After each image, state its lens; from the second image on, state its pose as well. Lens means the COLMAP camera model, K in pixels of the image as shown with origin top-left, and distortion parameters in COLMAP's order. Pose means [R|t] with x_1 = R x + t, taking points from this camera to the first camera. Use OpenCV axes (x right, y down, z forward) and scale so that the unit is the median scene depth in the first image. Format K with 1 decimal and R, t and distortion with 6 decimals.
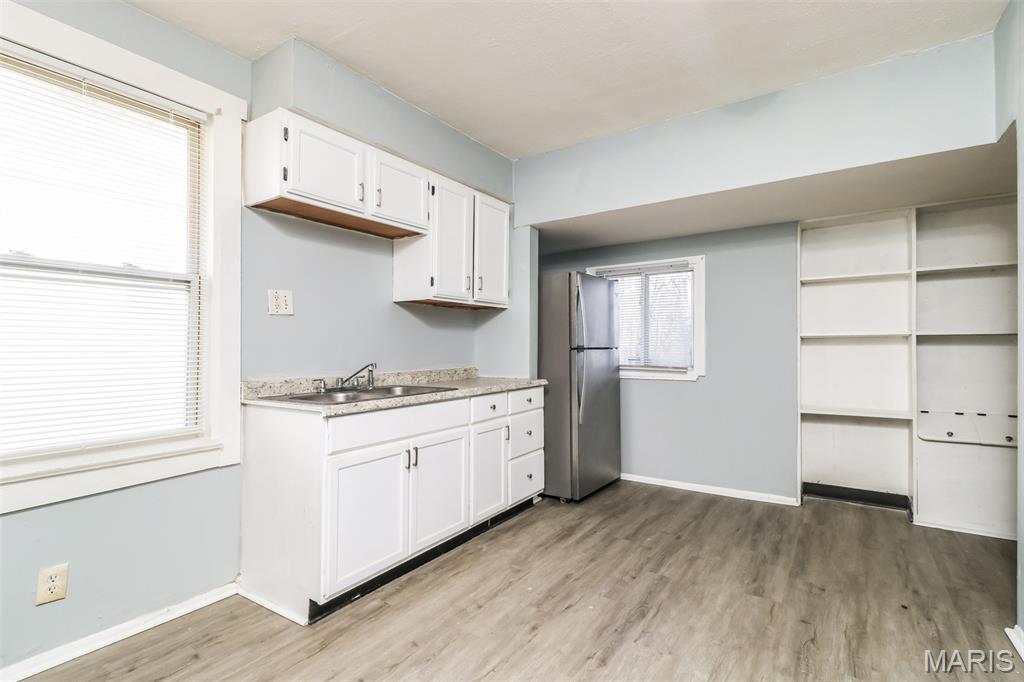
lens RADIAL K [[479.0, 0, 512.6], [0, 479.0, 343.2], [0, 0, 1]] dist [0.001804, -0.000193]
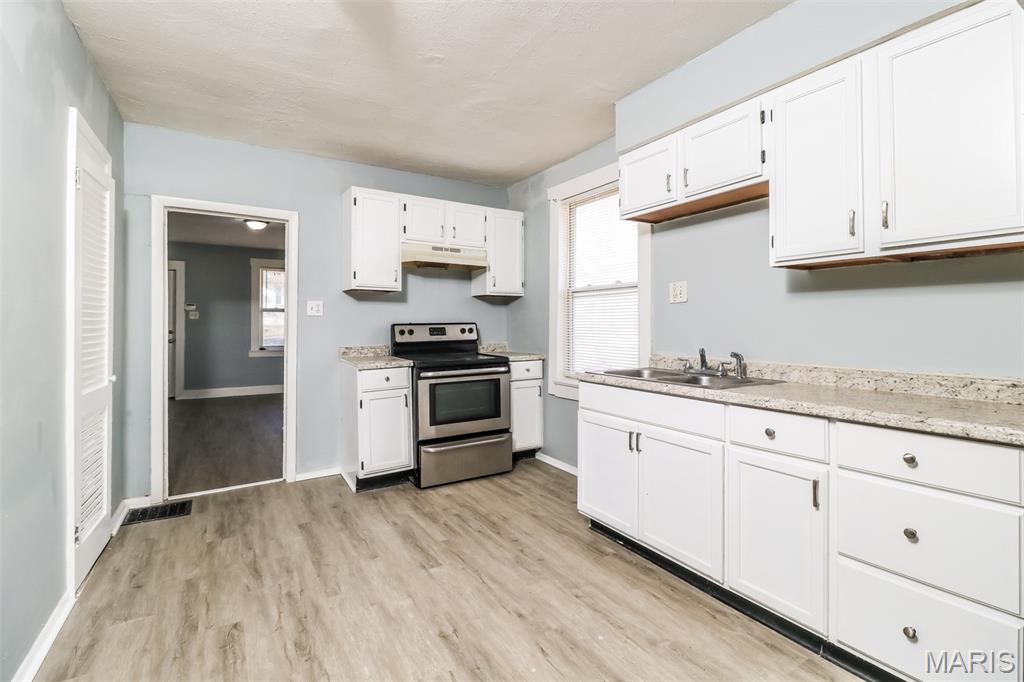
lens RADIAL K [[479.0, 0, 518.3], [0, 479.0, 318.8], [0, 0, 1]] dist [0.001804, -0.000193]
pose [[-0.408869, -0.008720, -0.912551, 0.834112], [0.003138, 0.999935, -0.010960, -0.008601], [0.912587, -0.007344, -0.408816, 1.222268]]
